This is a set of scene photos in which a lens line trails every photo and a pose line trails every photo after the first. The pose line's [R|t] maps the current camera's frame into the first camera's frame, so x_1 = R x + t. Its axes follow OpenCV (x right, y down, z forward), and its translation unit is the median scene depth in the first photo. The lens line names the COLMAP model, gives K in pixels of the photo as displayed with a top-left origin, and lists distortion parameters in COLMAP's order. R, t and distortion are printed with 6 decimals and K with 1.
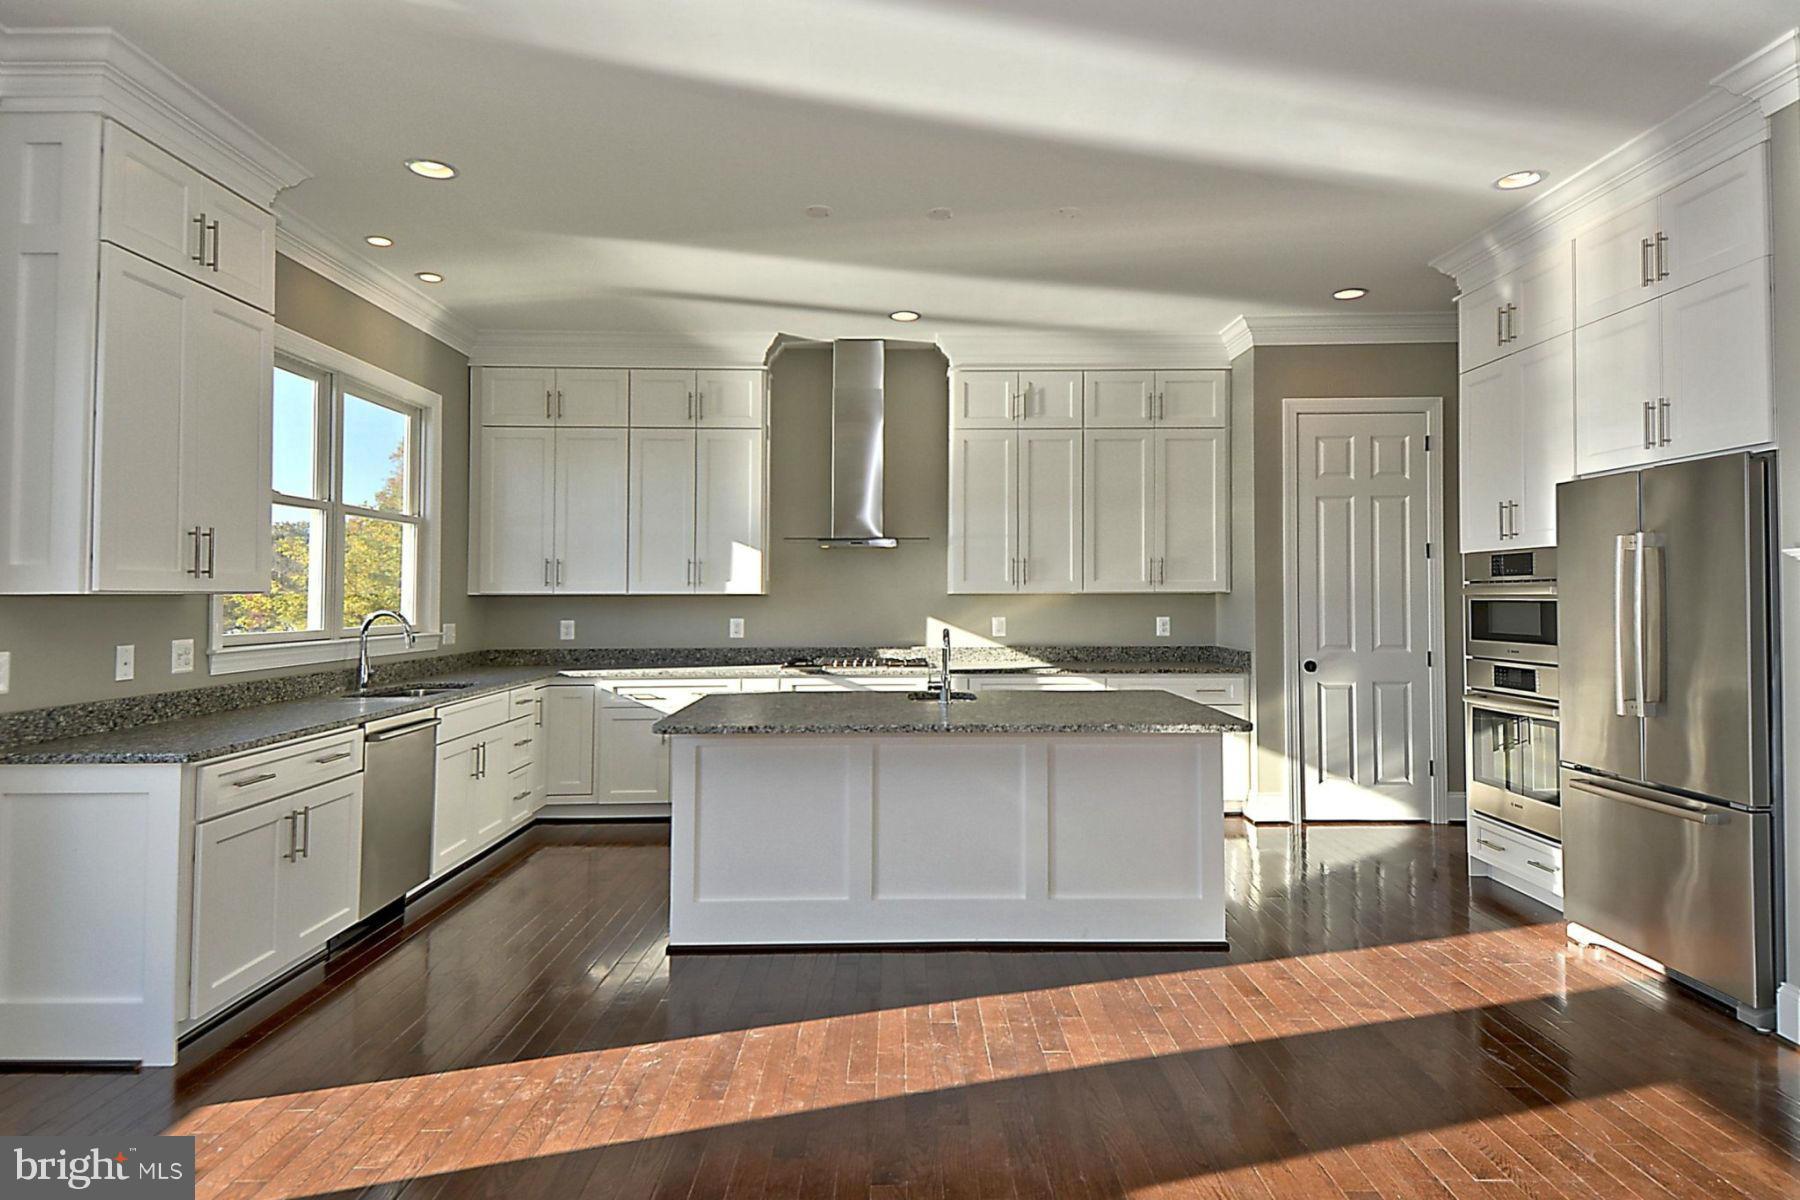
lens RADIAL K [[989.1, 0, 913.1], [0, 989.1, 566.2], [0, 0, 1]] dist [0.047115, -0.000431]
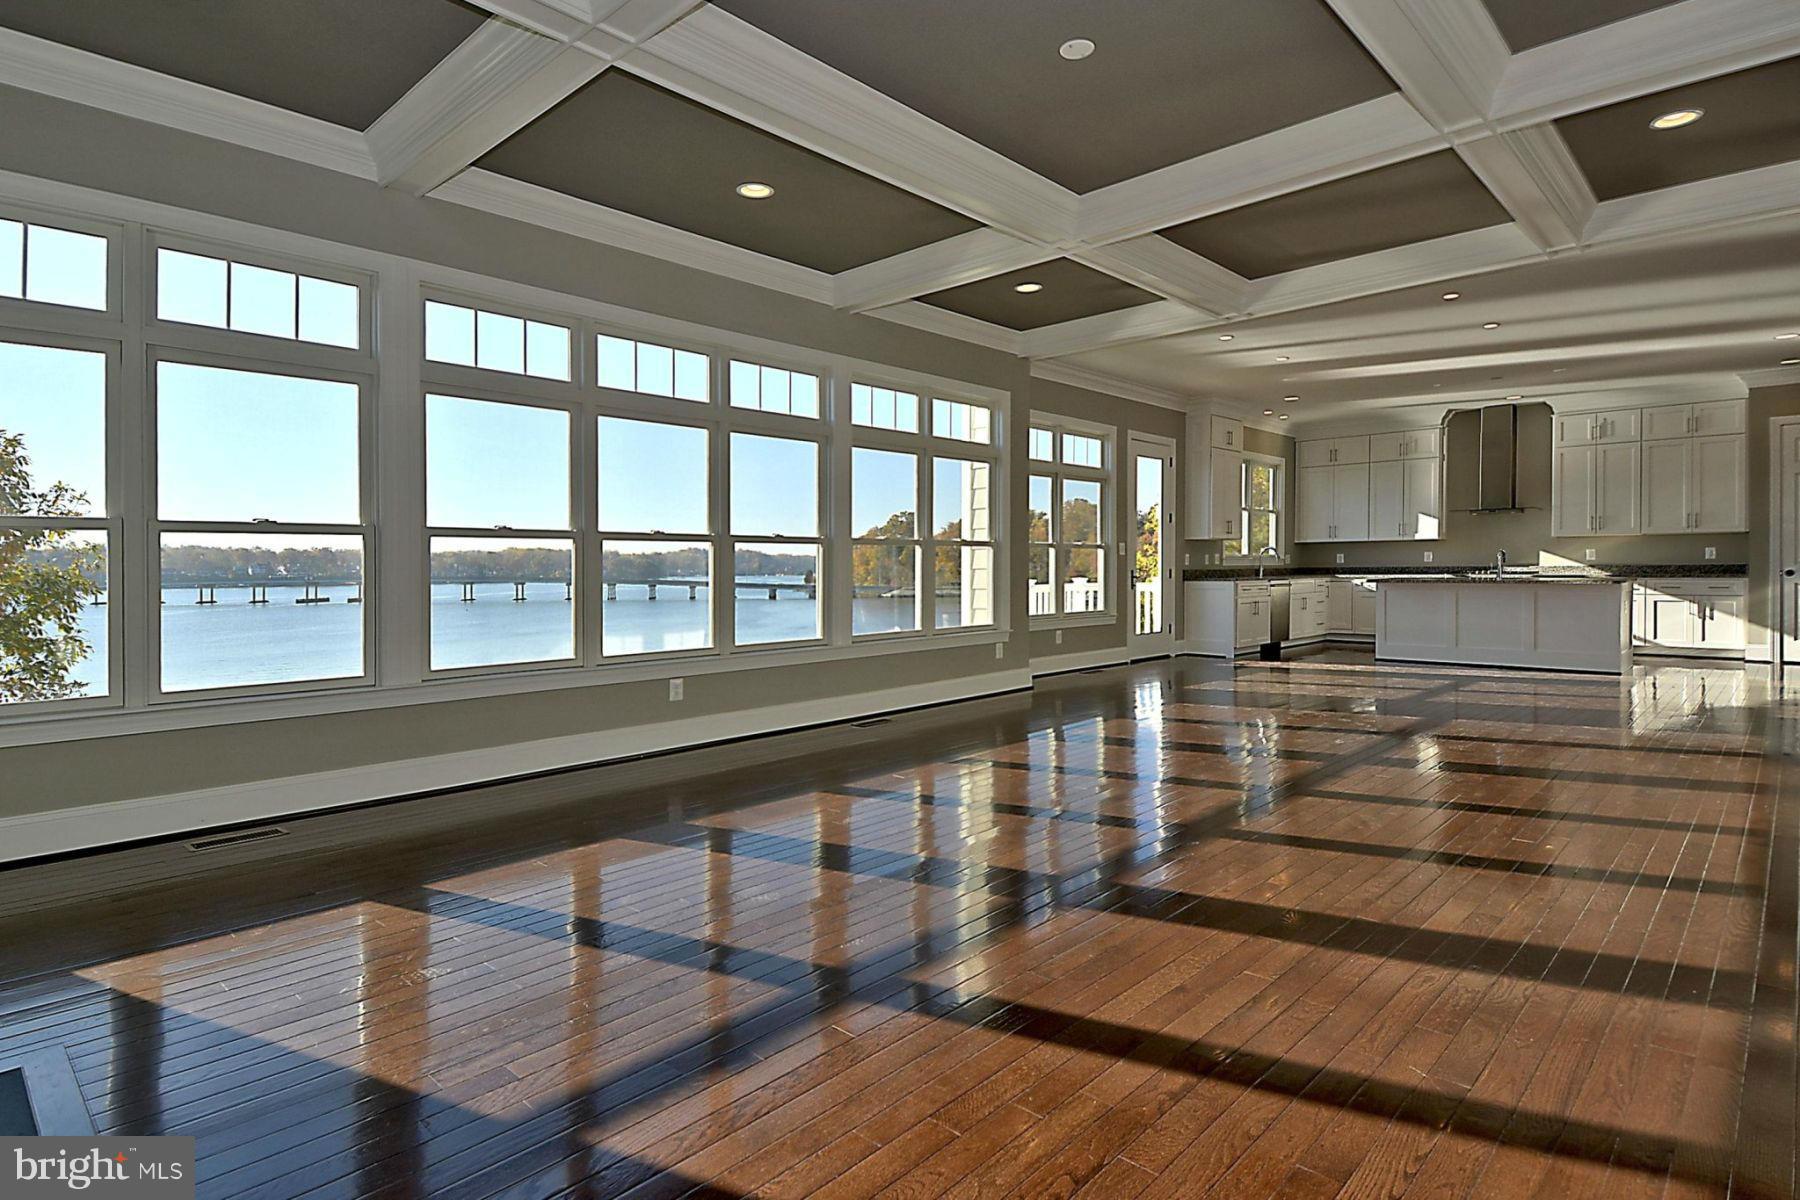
lens RADIAL K [[1041.1, 0, 900.0], [0, 1041.1, 600.0], [0, 0, 1]] dist [0.004485, -0.000799]
pose [[0.737644, 0.024543, -0.674743, 0.478921], [0.024256, 0.997731, 0.062809, -0.006759], [0.674754, -0.062697, 0.735375, -1.318823]]
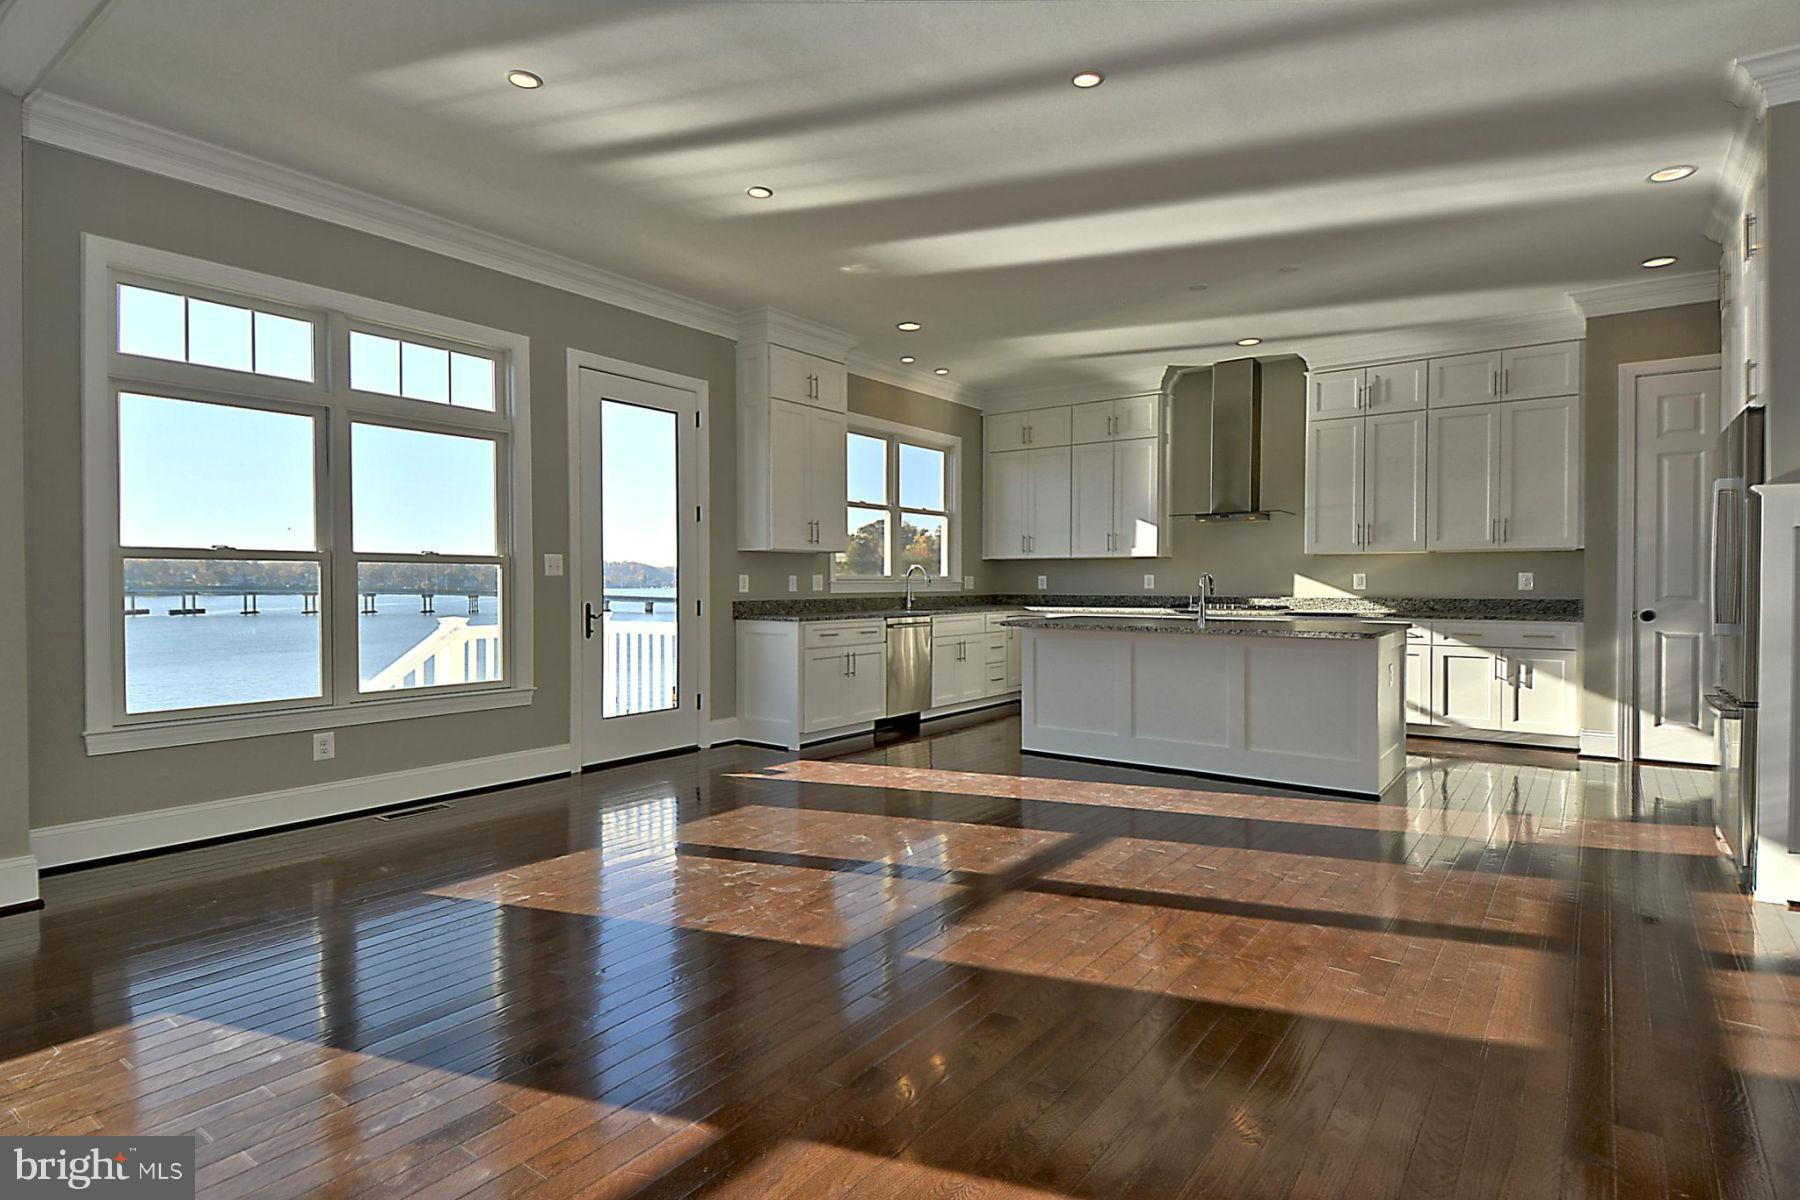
lens RADIAL K [[966.2, 0, 900.0], [0, 966.2, 600.0], [0, 0, 1]] dist [-0.022015, 0.000194]
pose [[0.776735, 0.010700, -0.629736, 0.419382], [0.018543, 0.999034, 0.039847, 0.028742], [0.629554, -0.042628, 0.775786, -0.282392]]
